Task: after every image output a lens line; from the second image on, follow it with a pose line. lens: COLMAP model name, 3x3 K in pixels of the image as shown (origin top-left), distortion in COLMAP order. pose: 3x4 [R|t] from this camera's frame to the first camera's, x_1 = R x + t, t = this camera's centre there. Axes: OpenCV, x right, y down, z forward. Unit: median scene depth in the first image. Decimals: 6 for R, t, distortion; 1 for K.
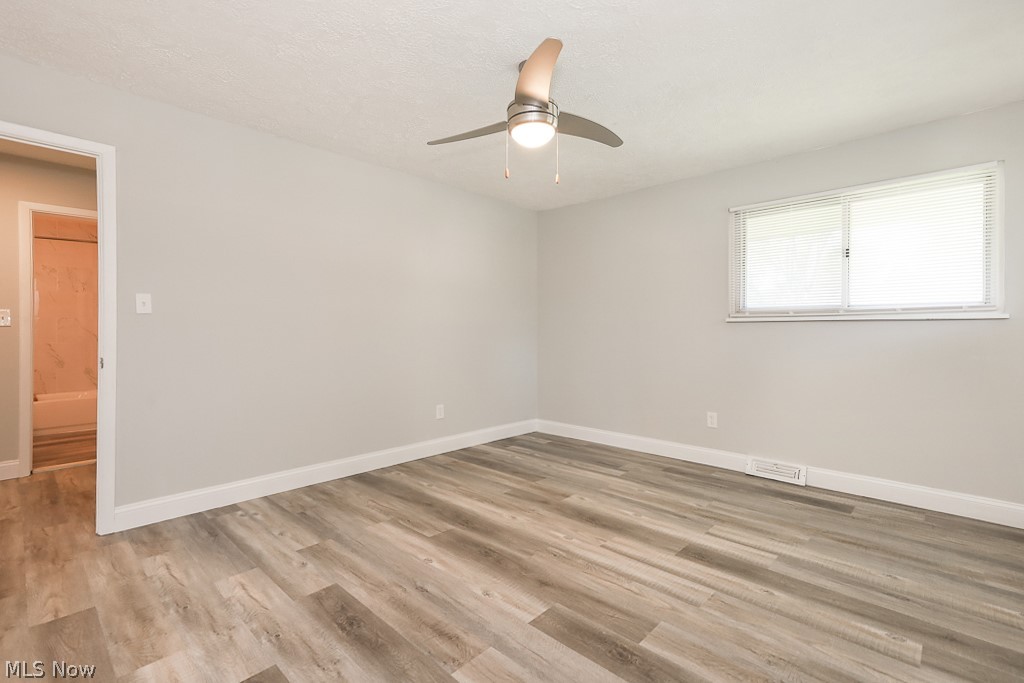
lens RADIAL K [[463.9, 0, 509.9], [0, 463.9, 344.3], [0, 0, 1]] dist [0.019915, -0.000005]
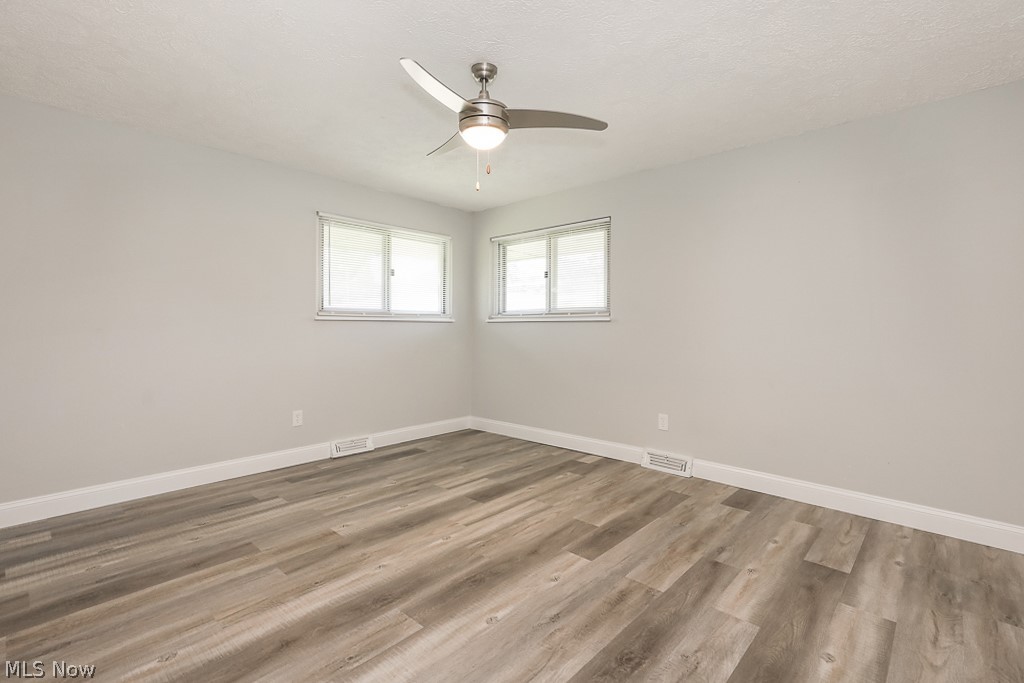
lens RADIAL K [[466.7, 0, 506.3], [0, 466.7, 338.5], [0, 0, 1]] dist [0.017539, -0.000456]
pose [[-0.003991, -0.027486, 0.999614, -0.858709], [0.023482, 0.999344, 0.027572, -0.037150], [-0.999716, 0.023583, -0.003343, 0.855708]]
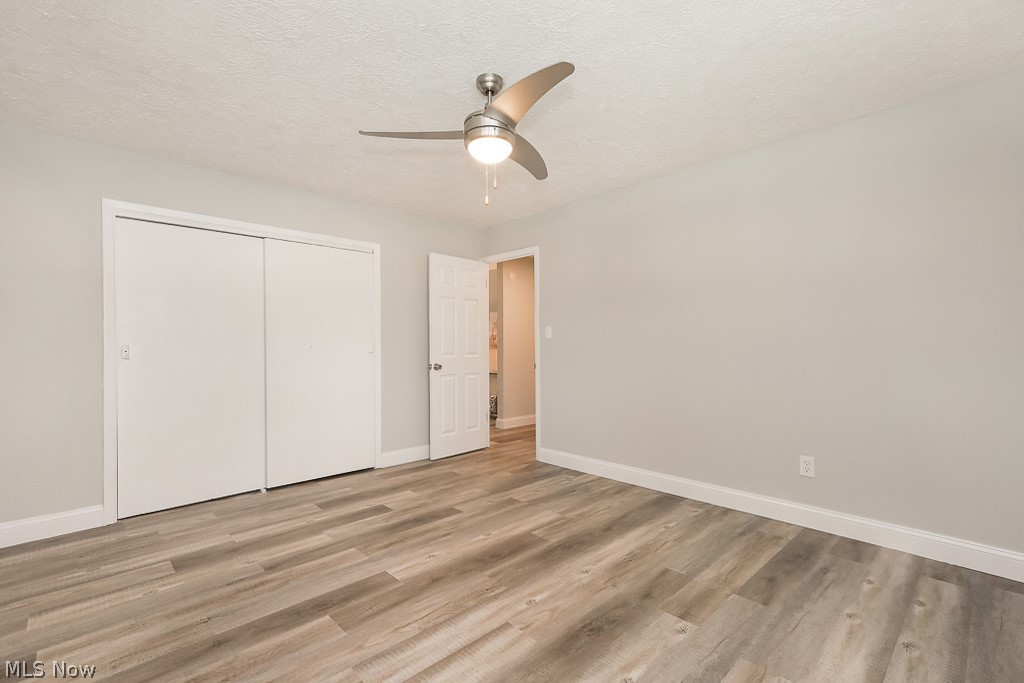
lens RADIAL K [[463.9, 0, 509.9], [0, 463.9, 344.3], [0, 0, 1]] dist [0.019915, -0.000005]
pose [[-0.052318, -0.005236, -0.998617, 0.940875], [-0.026699, 0.999636, -0.003843, -0.034456], [0.998273, 0.026461, -0.052439, 0.983407]]
